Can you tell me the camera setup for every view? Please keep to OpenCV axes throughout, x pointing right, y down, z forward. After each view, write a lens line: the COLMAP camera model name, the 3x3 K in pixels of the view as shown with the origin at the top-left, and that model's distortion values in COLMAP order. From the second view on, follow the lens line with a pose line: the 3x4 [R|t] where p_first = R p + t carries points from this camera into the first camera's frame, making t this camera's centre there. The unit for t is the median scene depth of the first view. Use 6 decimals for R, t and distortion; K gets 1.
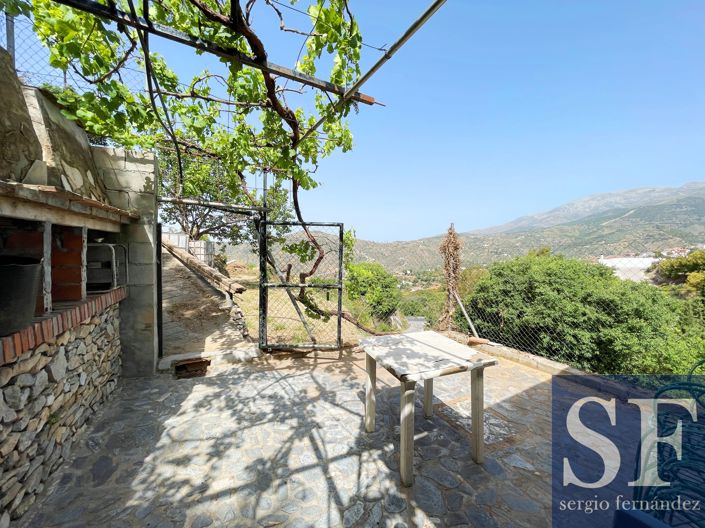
lens RADIAL K [[284.0, 0, 352.8], [0, 284.0, 260.9], [0, 0, 1]] dist [-0.000787, -0.000123]
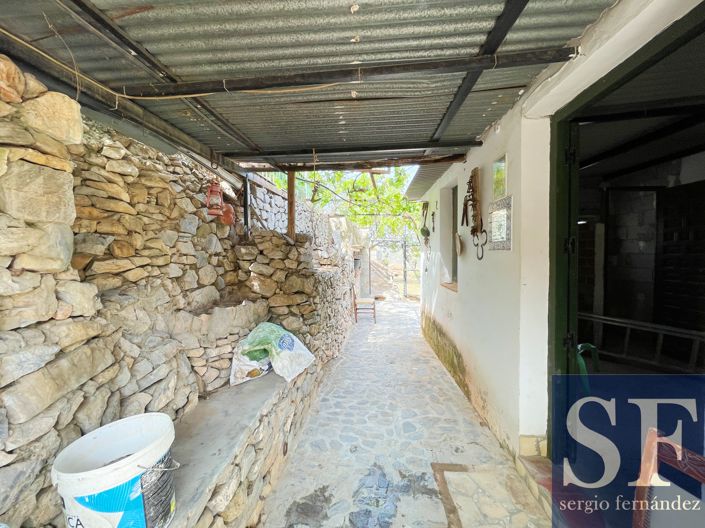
lens RADIAL K [[284.0, 0, 352.8], [0, 284.0, 260.9], [0, 0, 1]] dist [-0.000787, -0.000123]
pose [[0.859904, -0.009563, -0.510367, 0.226823], [0.001200, 0.999860, -0.016713, 0.018673], [0.510455, 0.013759, 0.859794, -0.554554]]
